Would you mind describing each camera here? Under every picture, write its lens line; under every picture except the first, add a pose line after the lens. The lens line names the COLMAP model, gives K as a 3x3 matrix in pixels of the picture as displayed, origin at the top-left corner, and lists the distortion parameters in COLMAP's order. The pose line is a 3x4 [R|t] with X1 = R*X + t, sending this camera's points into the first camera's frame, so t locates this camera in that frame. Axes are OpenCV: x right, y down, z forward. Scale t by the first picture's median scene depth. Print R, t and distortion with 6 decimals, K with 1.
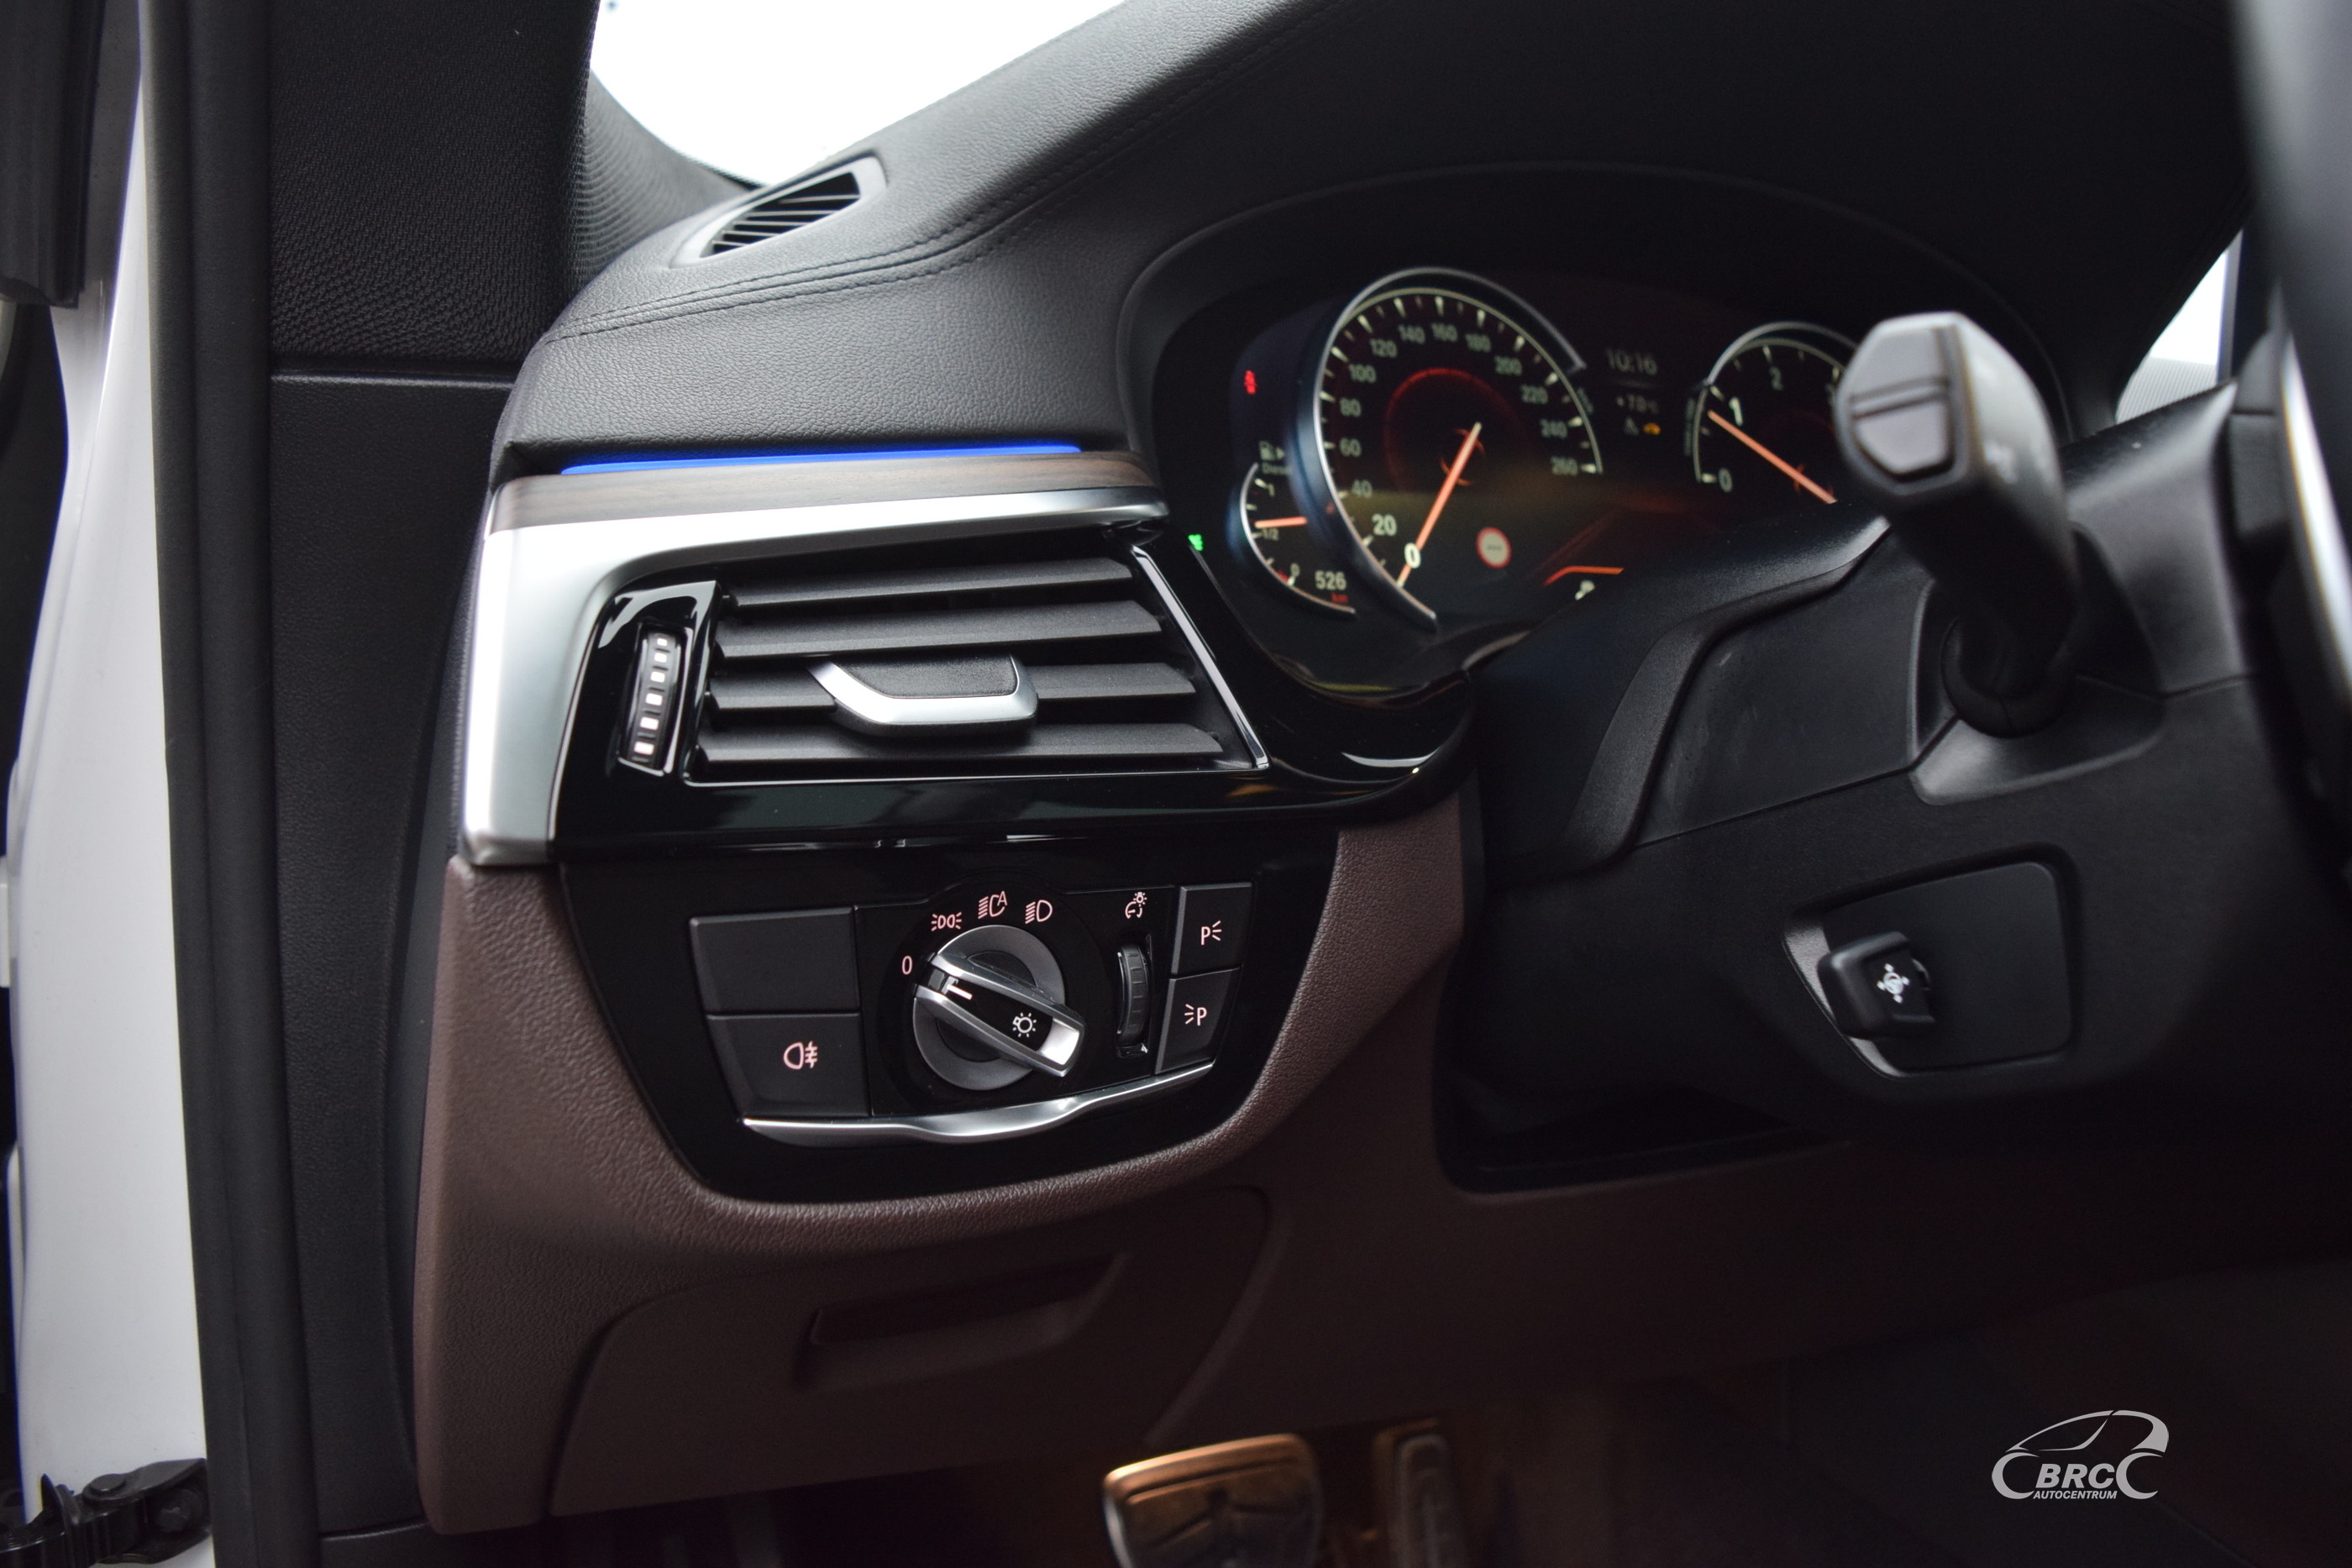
lens RADIAL K [[1807.3, 0, 1192.5], [0, 1807.3, 788.2], [0, 0, 1]] dist [-0.101372, 0.009693]
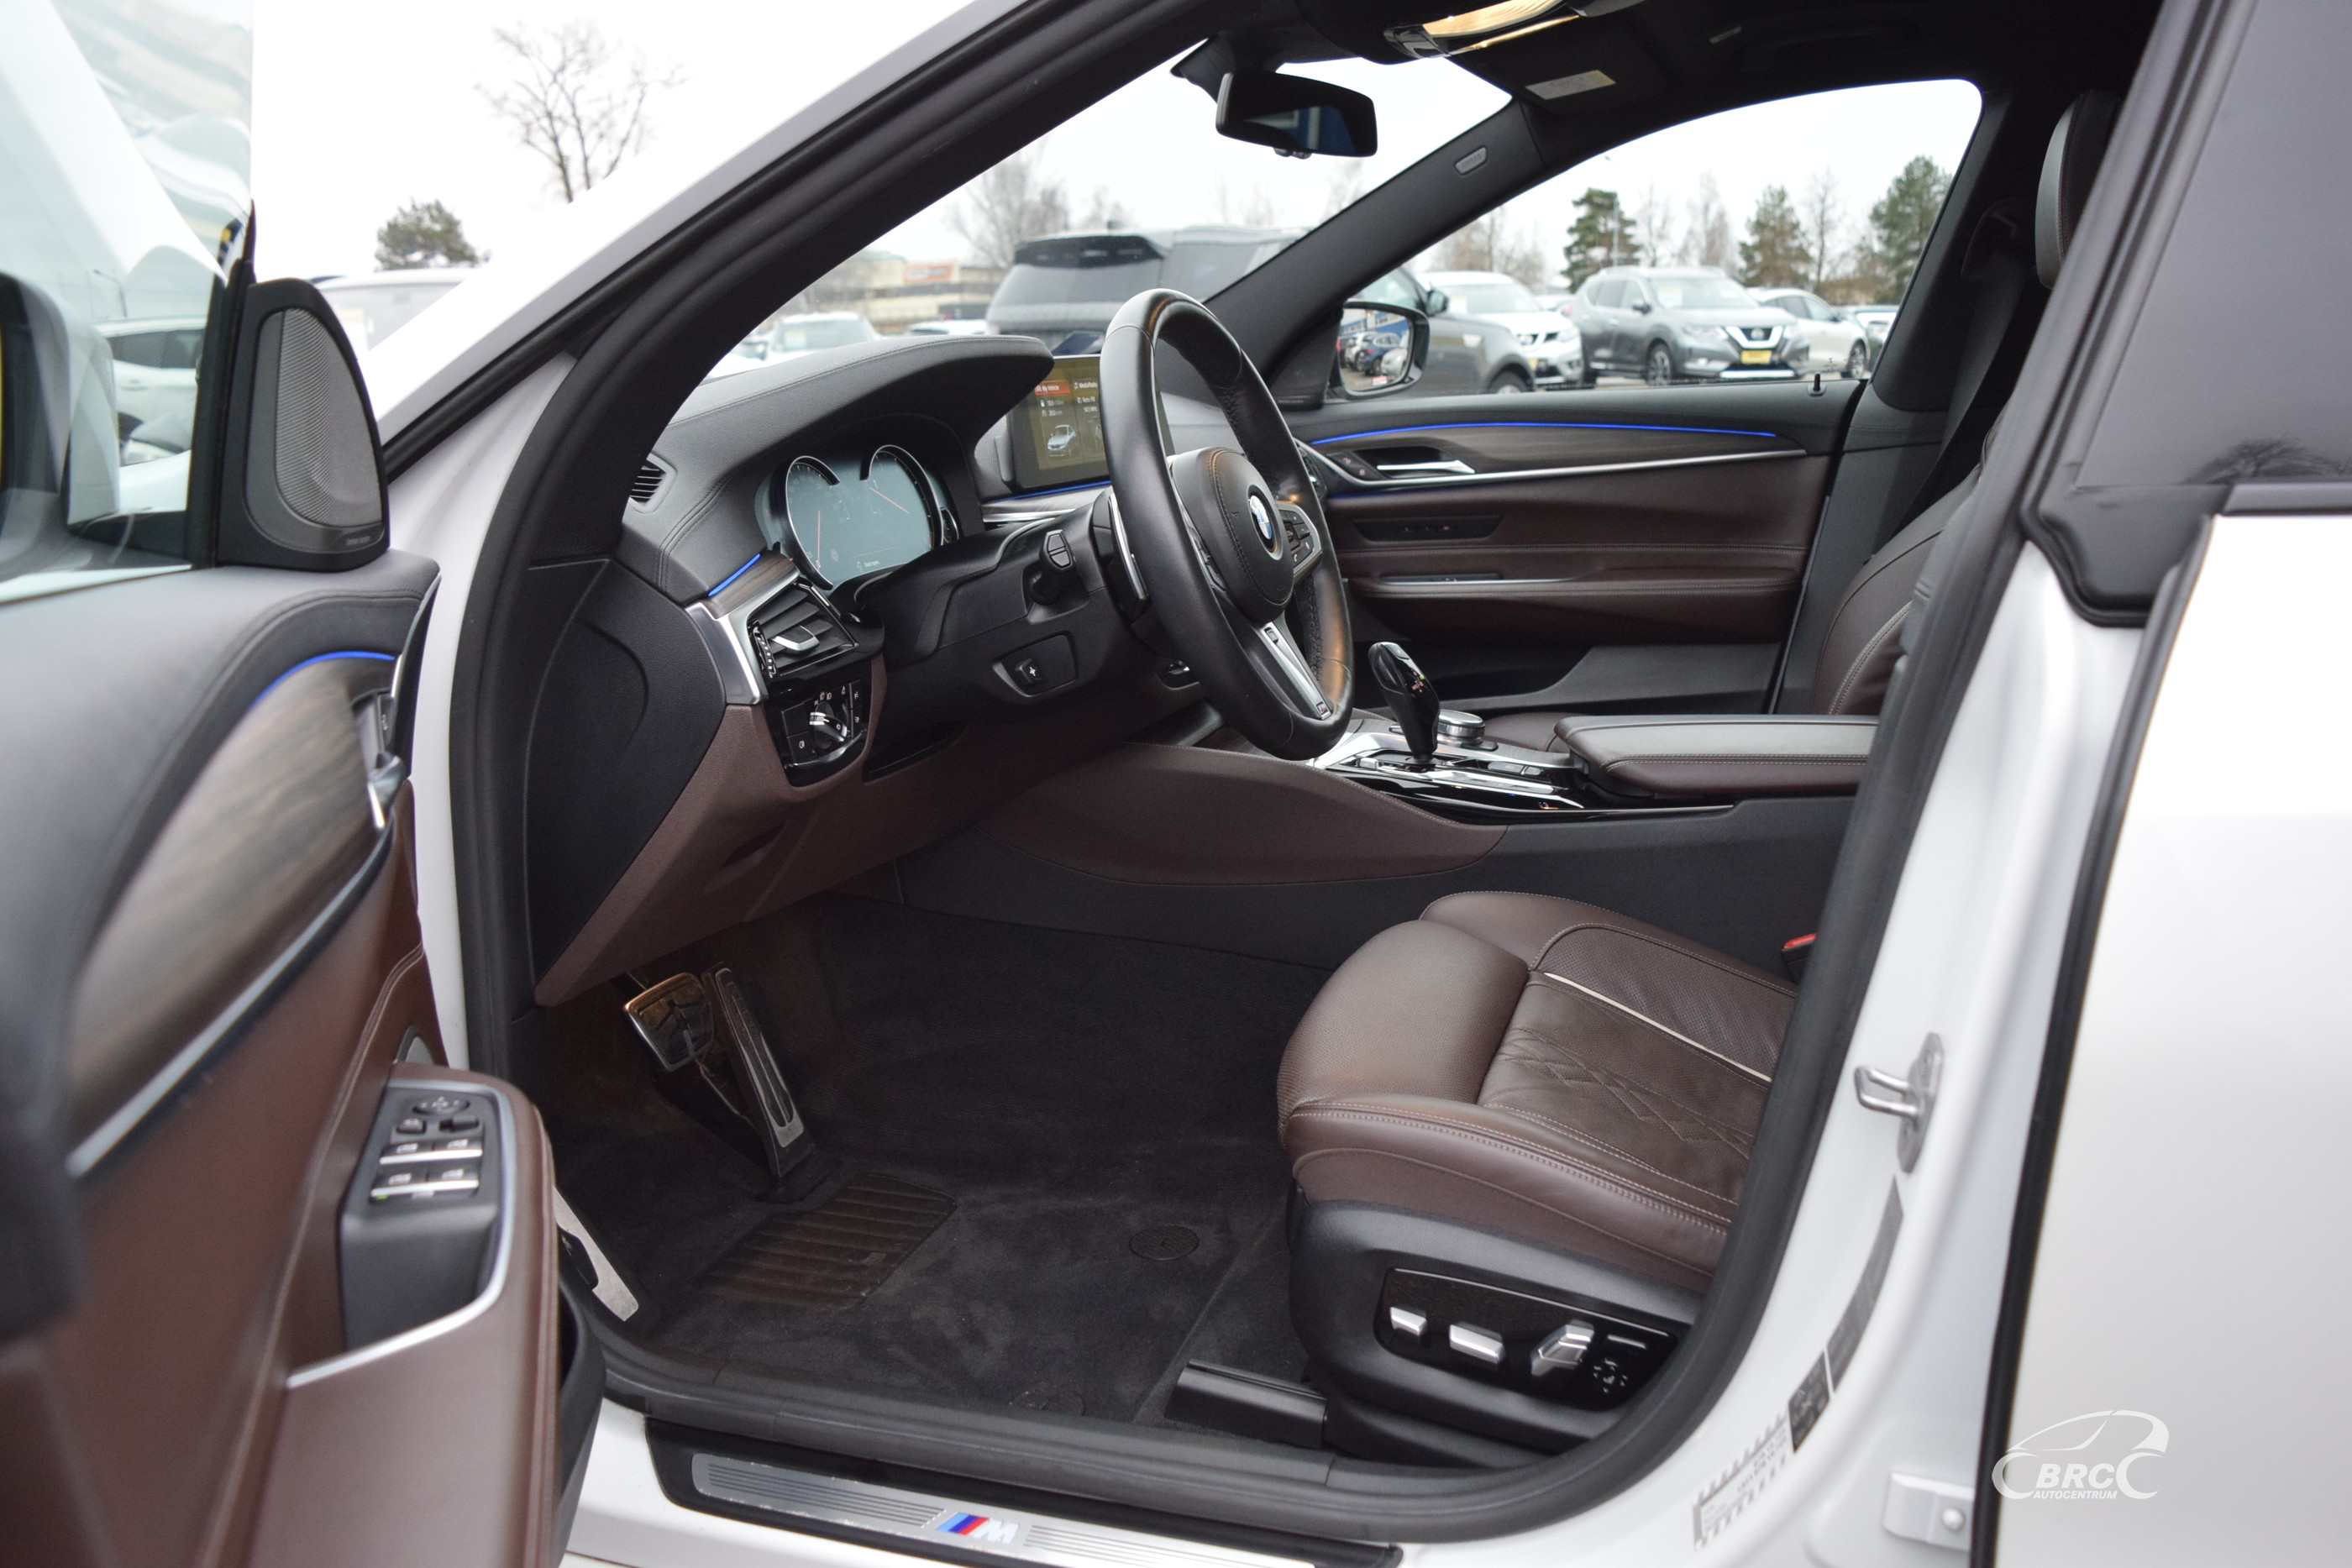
lens RADIAL K [[1847.6, 0, 1181.3], [0, 1847.6, 782.9], [0, 0, 1]] dist [-0.094411, 0.015503]
pose [[0.725247, -0.216155, 0.653677, -1.986744], [0.141669, 0.975973, 0.165550, -0.265719], [-0.673756, -0.027459, 0.738444, -2.138240]]
